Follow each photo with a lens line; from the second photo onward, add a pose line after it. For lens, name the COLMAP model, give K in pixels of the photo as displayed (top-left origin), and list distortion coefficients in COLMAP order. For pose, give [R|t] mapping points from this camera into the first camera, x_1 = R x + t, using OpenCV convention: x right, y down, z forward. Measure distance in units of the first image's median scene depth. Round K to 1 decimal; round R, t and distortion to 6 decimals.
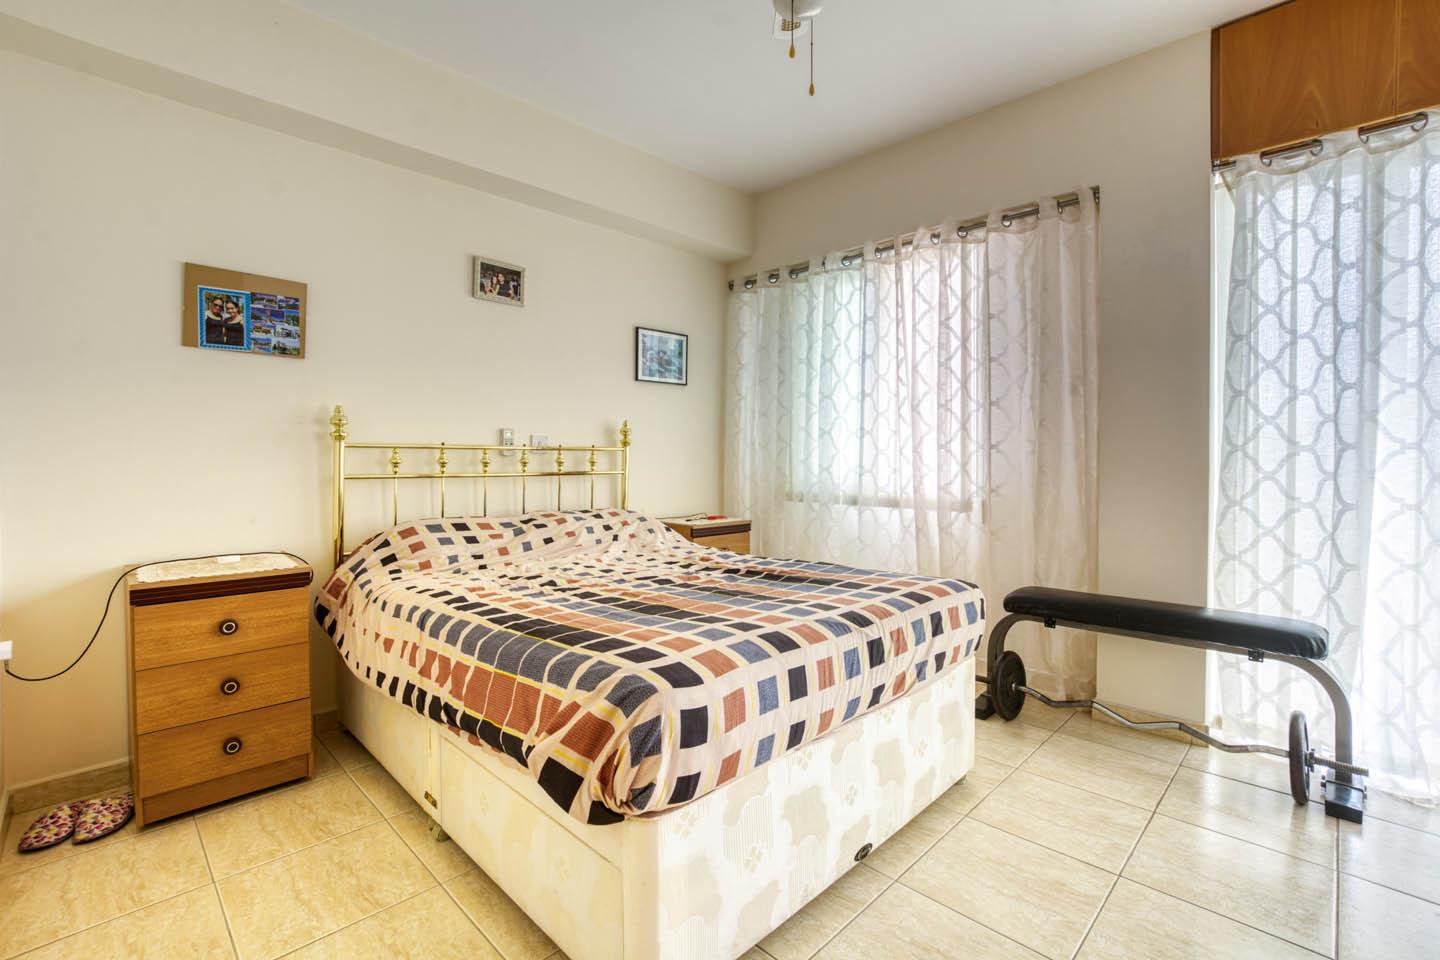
lens RADIAL K [[633.3, 0, 723.2], [0, 633.3, 470.8], [0, 0, 1]] dist [-0.027857, -0.000074]
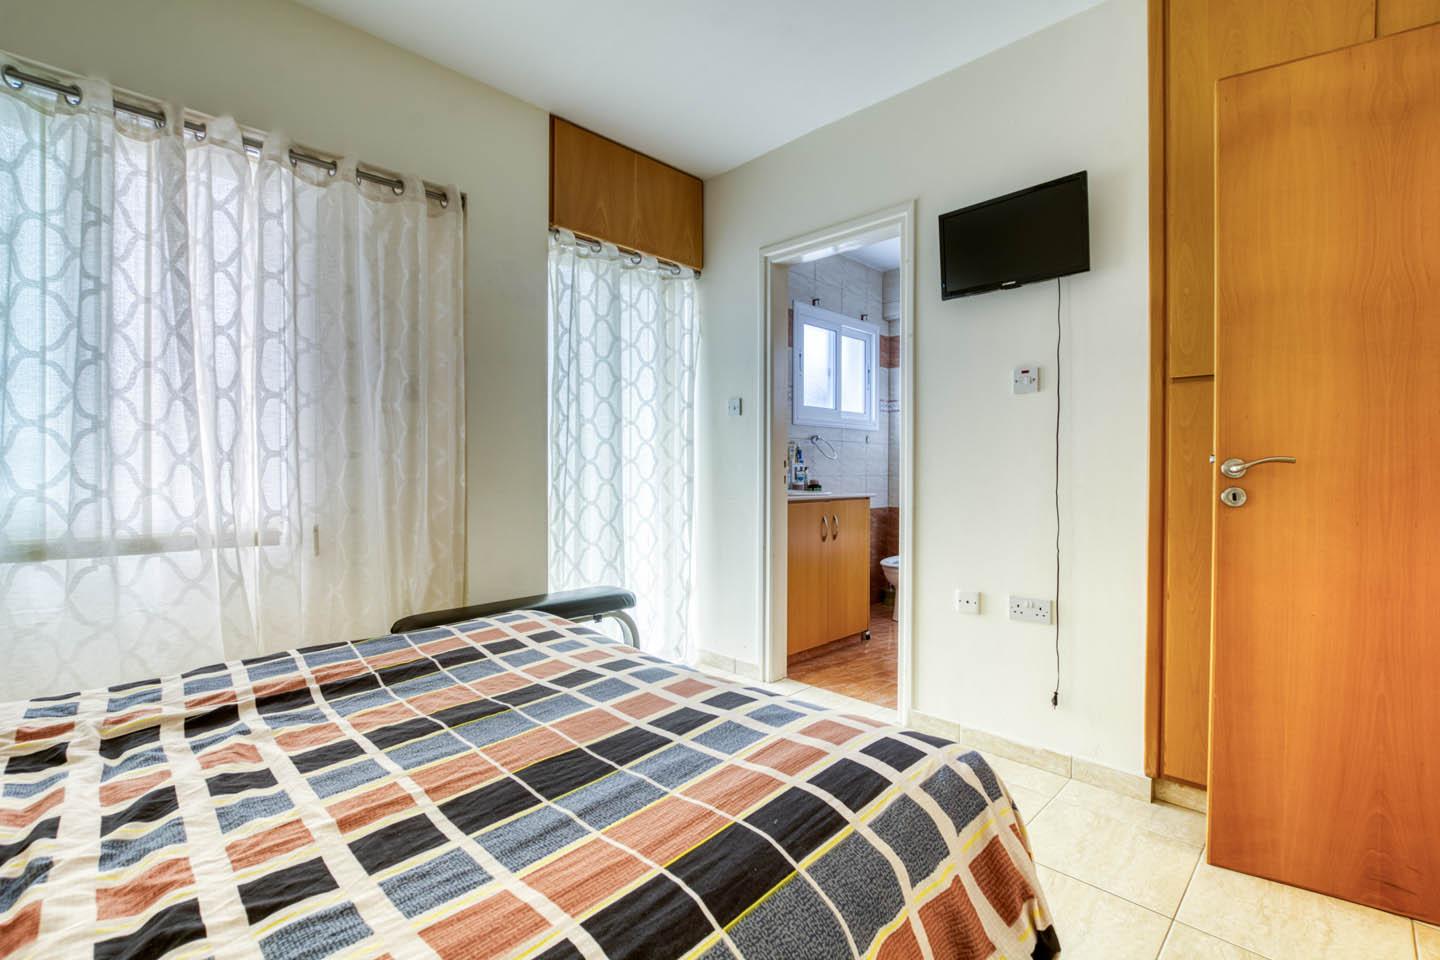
lens RADIAL K [[648.3, 0, 720.0], [0, 648.3, 480.0], [0, 0, 1]] dist [-0.018586, 0.000067]
pose [[0.001267, -0.018439, 0.999829, -0.474132], [0.019898, 0.999632, 0.018410, -0.016089], [-0.999801, 0.019872, 0.001634, 0.667539]]
